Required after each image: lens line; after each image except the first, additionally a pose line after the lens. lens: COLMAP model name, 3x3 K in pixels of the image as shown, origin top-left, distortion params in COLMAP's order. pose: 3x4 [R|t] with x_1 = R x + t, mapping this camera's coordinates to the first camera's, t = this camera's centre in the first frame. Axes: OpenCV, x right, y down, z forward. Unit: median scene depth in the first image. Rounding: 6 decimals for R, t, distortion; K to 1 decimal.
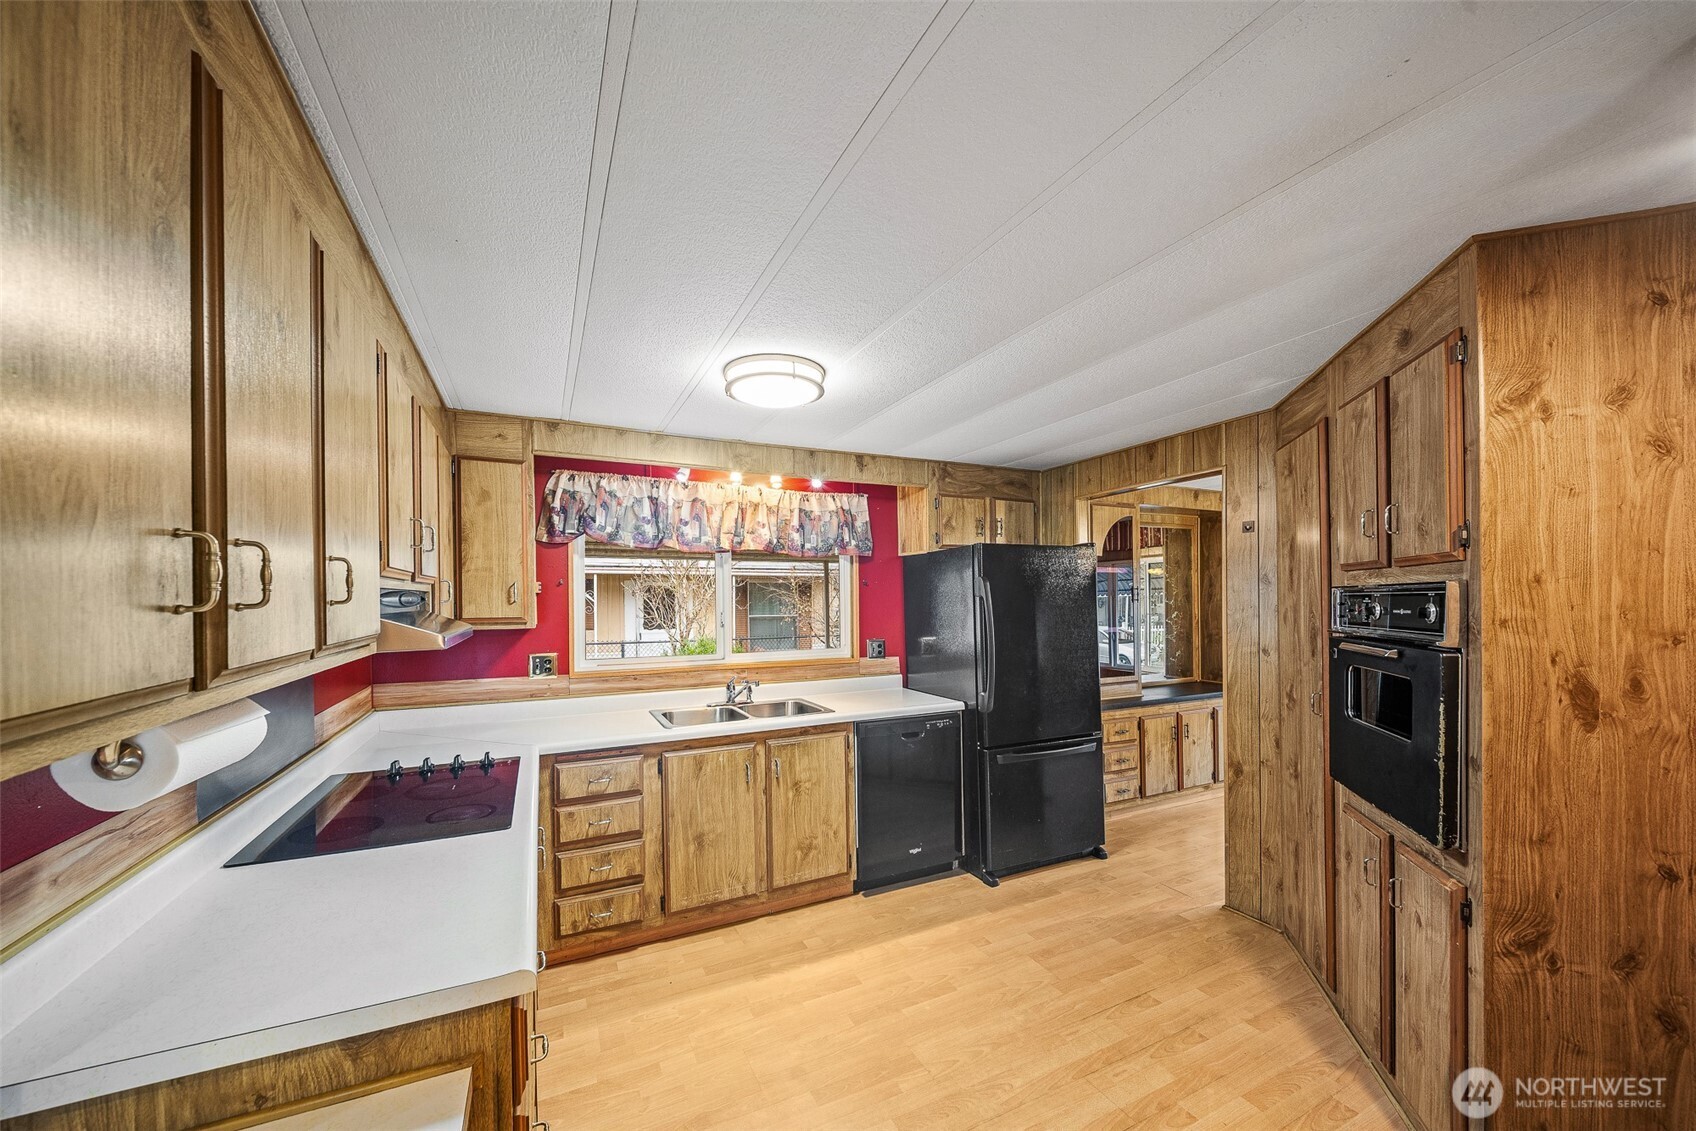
lens RADIAL K [[636.7, 0, 844.0], [0, 636.7, 572.1], [0, 0, 1]] dist [0.015000, -0.007735]
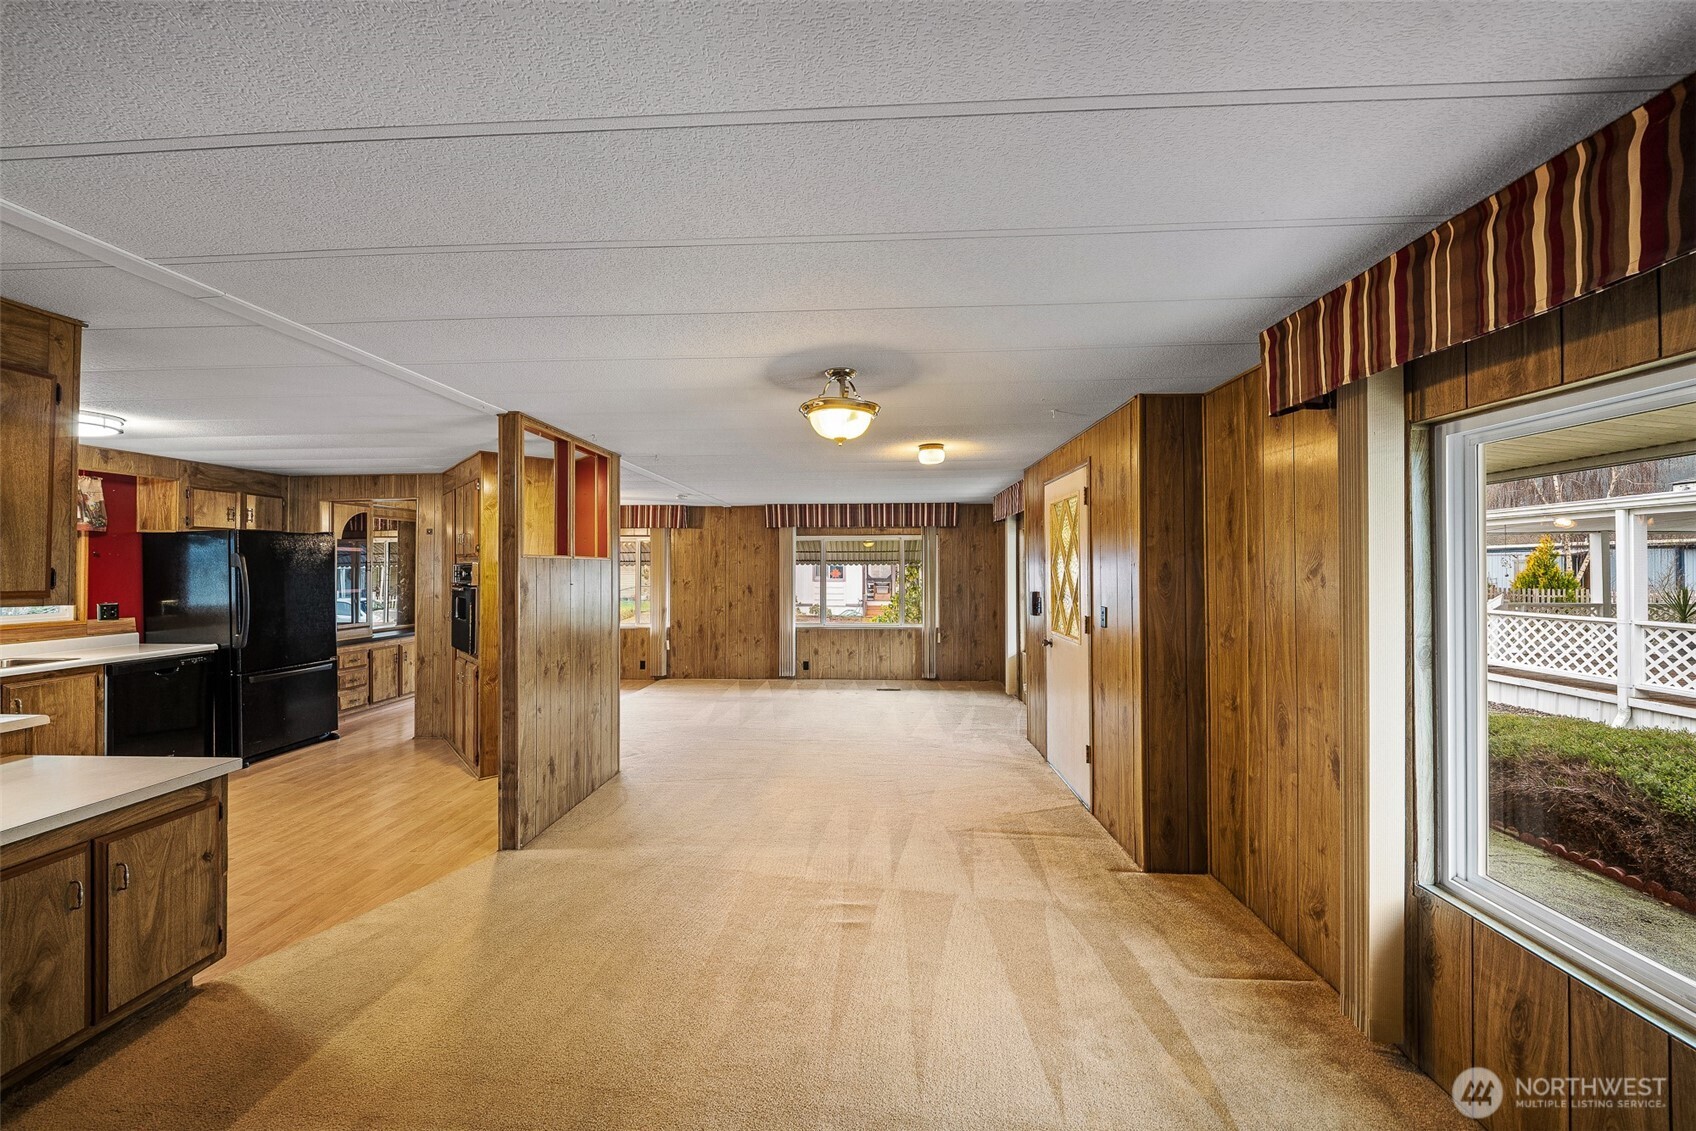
lens RADIAL K [[636.7, 0, 844.0], [0, 636.7, 572.1], [0, 0, 1]] dist [0.015000, -0.007735]
pose [[0.510339, 0.000668, 0.859973, -0.287853], [-0.038972, 0.998990, 0.022351, -0.030875], [-0.859090, -0.044922, 0.509850, -0.792406]]
